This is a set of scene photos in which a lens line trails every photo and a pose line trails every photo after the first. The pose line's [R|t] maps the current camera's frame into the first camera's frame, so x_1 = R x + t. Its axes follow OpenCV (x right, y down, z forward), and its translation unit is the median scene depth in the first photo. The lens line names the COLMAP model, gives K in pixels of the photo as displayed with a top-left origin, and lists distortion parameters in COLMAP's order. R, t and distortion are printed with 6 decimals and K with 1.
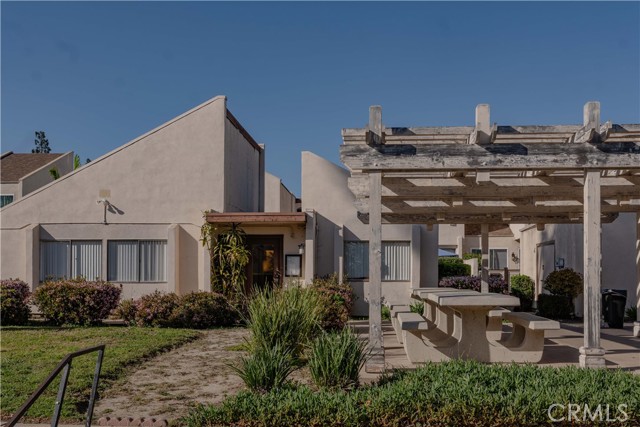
lens RADIAL K [[607.3, 0, 320.0], [0, 607.3, 213.5], [0, 0, 1]] dist [0.002331, -0.000190]
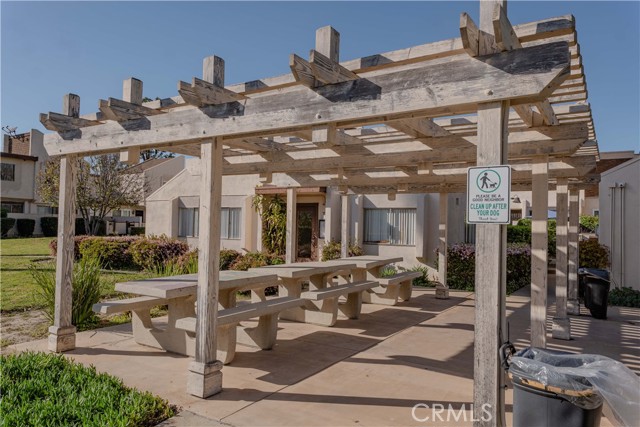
lens RADIAL K [[451.4, 0, 319.9], [0, 451.4, 199.7], [0, 0, 1]] dist [0.001625, -0.005168]
pose [[0.875006, -0.010770, -0.483993, 0.435108], [0.032761, 0.998778, 0.037004, -0.005179], [0.483003, -0.048234, 0.874289, 0.269195]]
